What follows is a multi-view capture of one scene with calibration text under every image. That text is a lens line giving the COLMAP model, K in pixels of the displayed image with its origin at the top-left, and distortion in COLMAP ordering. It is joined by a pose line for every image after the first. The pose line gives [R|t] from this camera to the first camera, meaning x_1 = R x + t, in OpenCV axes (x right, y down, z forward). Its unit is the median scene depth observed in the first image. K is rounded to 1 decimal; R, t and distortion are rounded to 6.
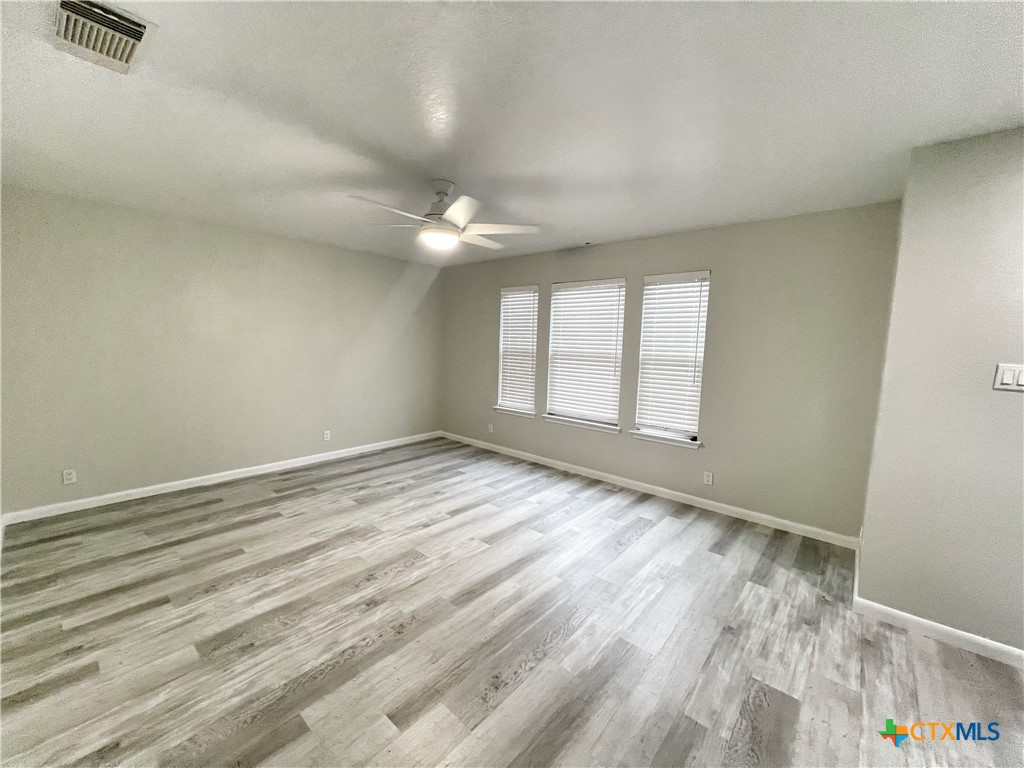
lens RADIAL K [[411.7, 0, 512.4], [0, 411.7, 386.1], [0, 0, 1]] dist [0.002009, -0.000003]
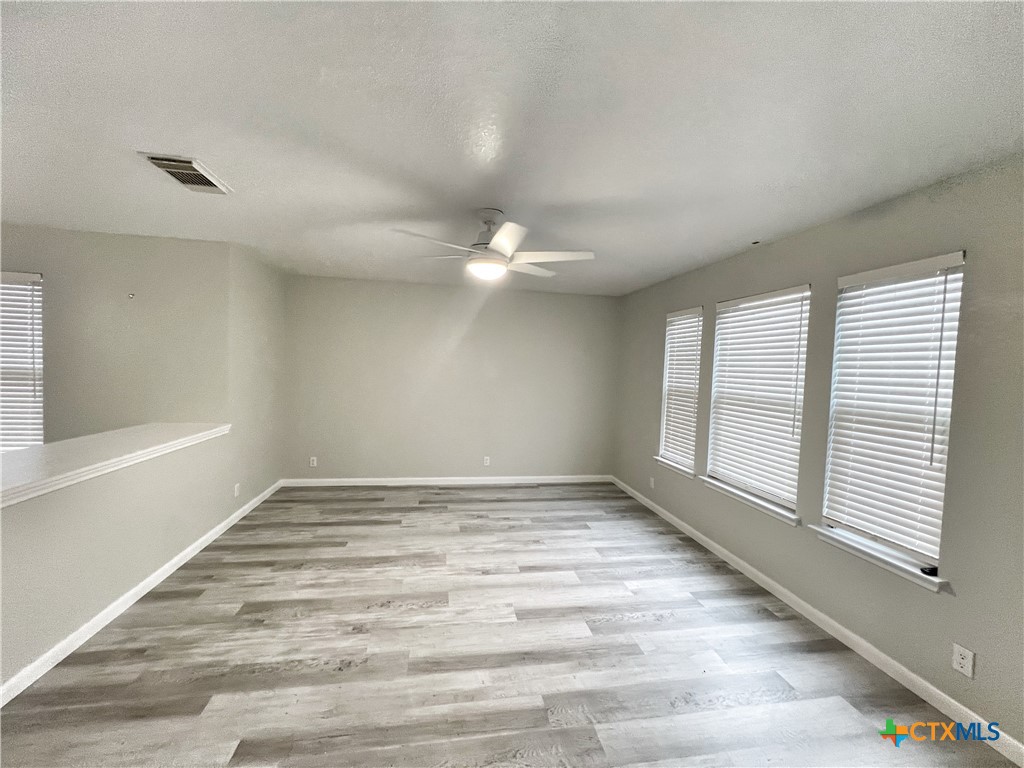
lens RADIAL K [[411.7, 0, 511.2], [0, 411.7, 382.8], [0, 0, 1]] dist [0.002009, -0.000003]
pose [[0.770149, 0.027172, -0.637285, 0.363523], [-0.084802, 0.994585, -0.060076, -0.032611], [0.632202, 0.100310, 0.768283, 0.241548]]
